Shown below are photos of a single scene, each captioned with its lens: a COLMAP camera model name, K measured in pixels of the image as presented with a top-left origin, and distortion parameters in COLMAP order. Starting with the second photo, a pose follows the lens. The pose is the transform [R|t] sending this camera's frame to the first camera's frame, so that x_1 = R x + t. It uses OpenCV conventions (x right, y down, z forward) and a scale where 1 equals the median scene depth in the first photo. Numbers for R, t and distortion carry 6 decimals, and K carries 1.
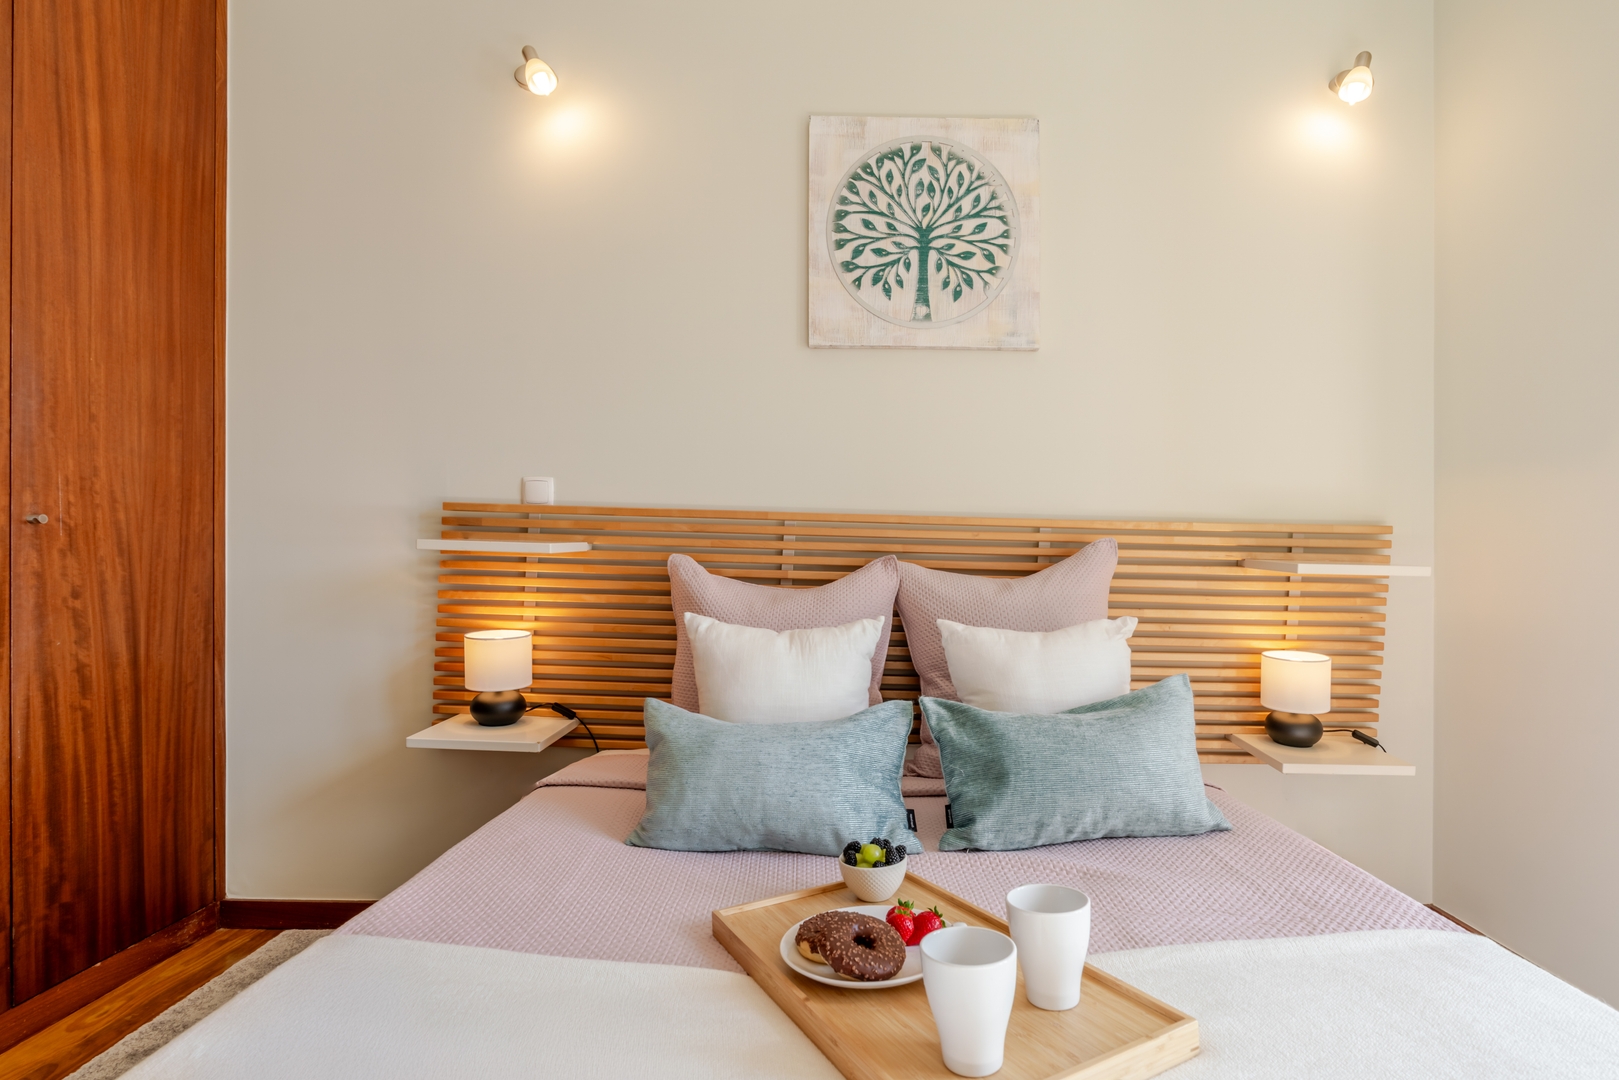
lens RADIAL K [[842.4, 0, 724.6], [0, 842.4, 563.3], [0, 0, 1]] dist [-0.009722, 0.001976]
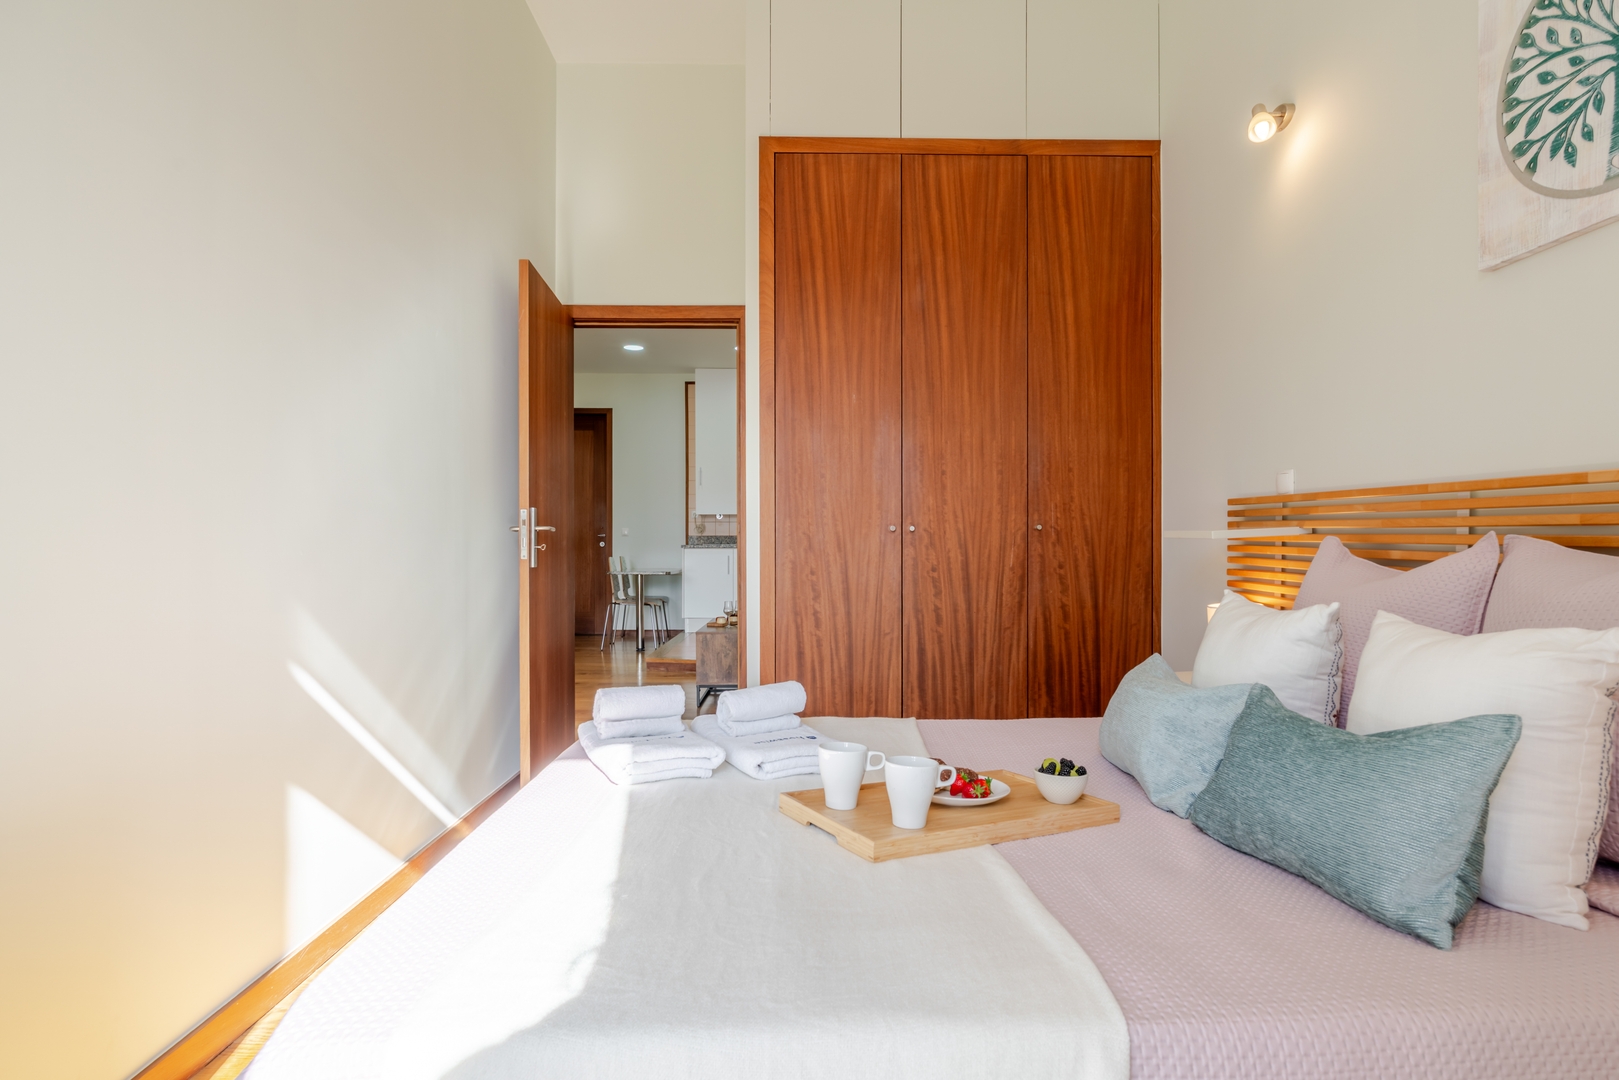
lens RADIAL K [[799.5, 0, 822.2], [0, 799.5, 536.7], [0, 0, 1]] dist [0.014102, -0.000218]
pose [[0.035789, -0.022548, -0.999105, 0.844917], [0.007967, 0.999720, -0.022276, 0.005625], [0.999328, -0.007162, 0.035959, 0.346674]]
